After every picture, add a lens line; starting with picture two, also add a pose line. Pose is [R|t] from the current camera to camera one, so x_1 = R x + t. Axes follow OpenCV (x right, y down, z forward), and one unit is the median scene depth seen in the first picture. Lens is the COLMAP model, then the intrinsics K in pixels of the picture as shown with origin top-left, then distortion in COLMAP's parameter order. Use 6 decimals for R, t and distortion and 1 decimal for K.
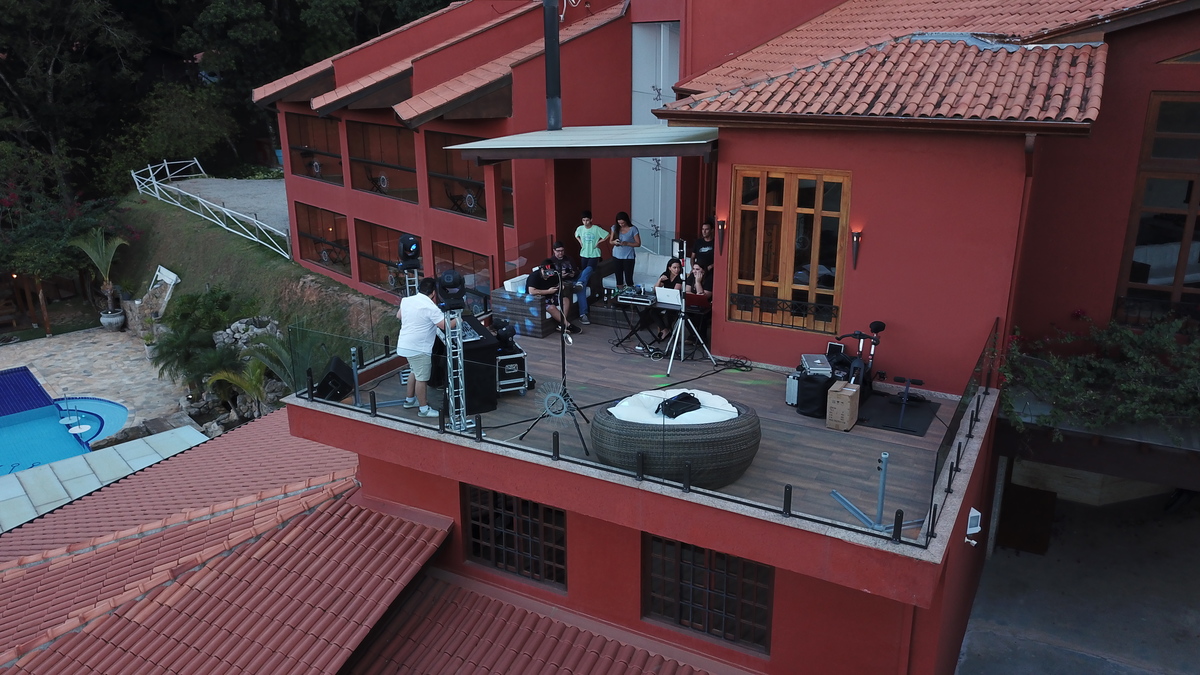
lens RADIAL K [[919.2, 0, 598.2], [0, 919.2, 341.9], [0, 0, 1]] dist [0.007057, 0.001277]
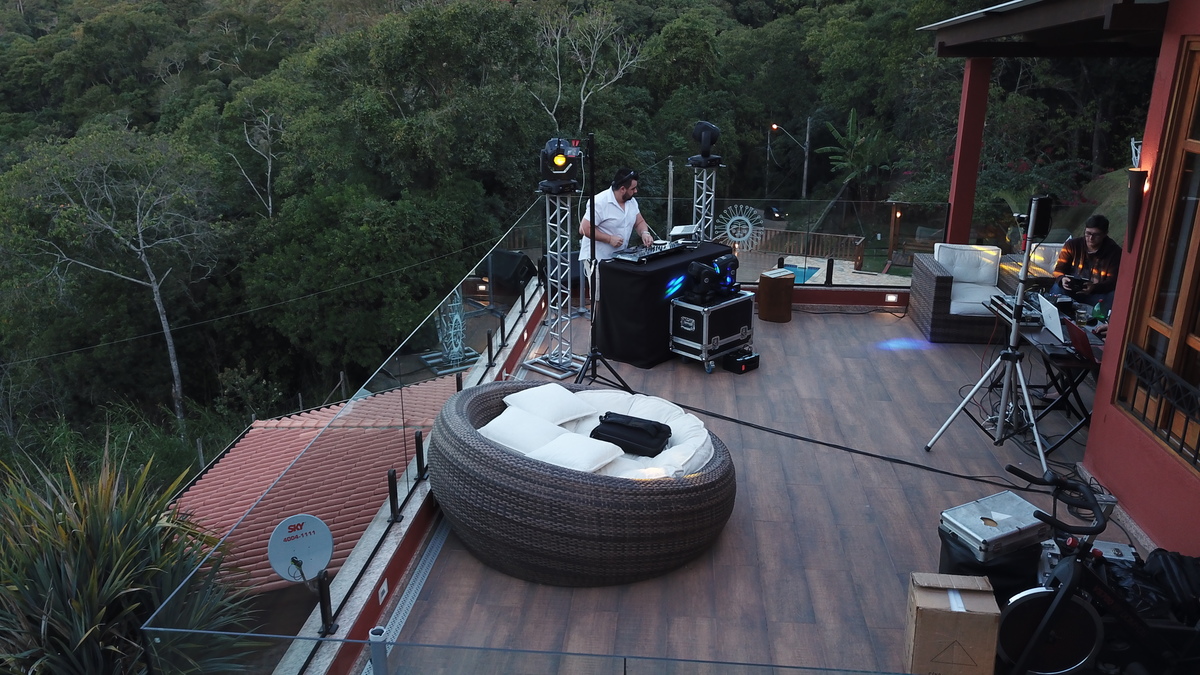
lens RADIAL K [[919.2, 0, 597.8], [0, 919.2, 334.8], [0, 0, 1]] dist [0.007057, 0.001277]
pose [[0.396091, 0.300851, -0.867526, 0.395072], [-0.300564, 0.935230, 0.187100, -0.058657], [0.867625, 0.186638, 0.460861, 0.540579]]
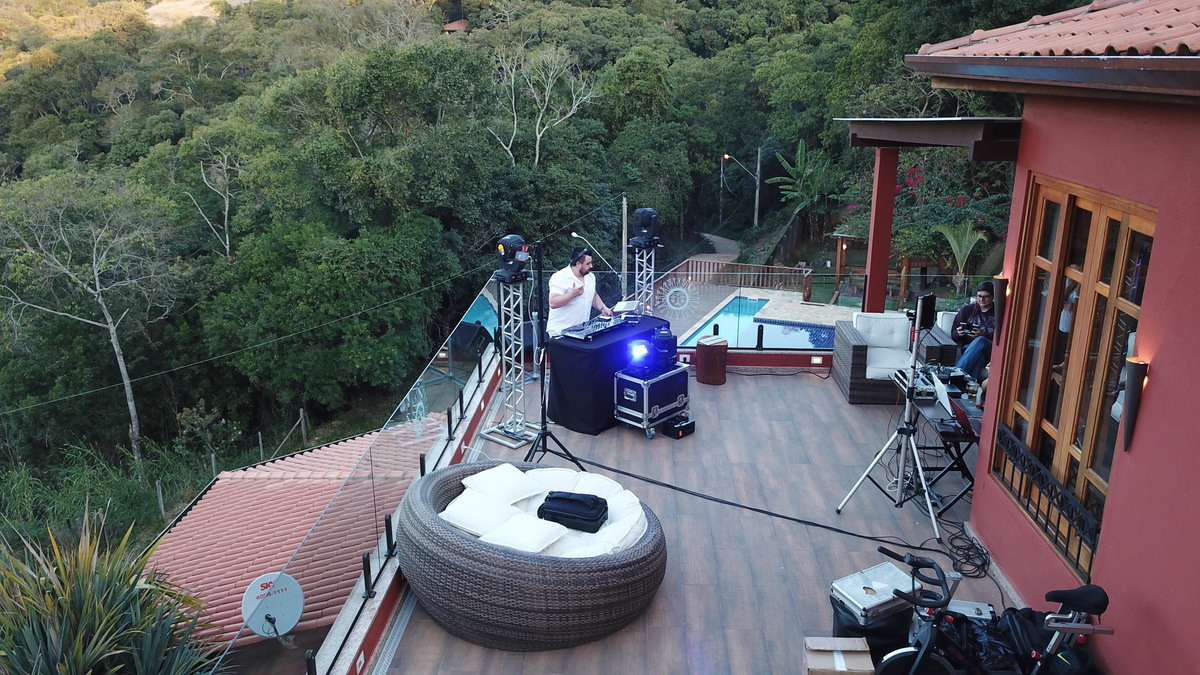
lens RADIAL K [[919.2, 0, 597.7], [0, 919.2, 334.8], [0, 0, 1]] dist [0.007057, 0.001277]
pose [[0.438157, 0.273237, -0.856364, 0.440270], [-0.292996, 0.944065, 0.151309, -0.103708], [0.849807, 0.184614, 0.493706, 0.512512]]
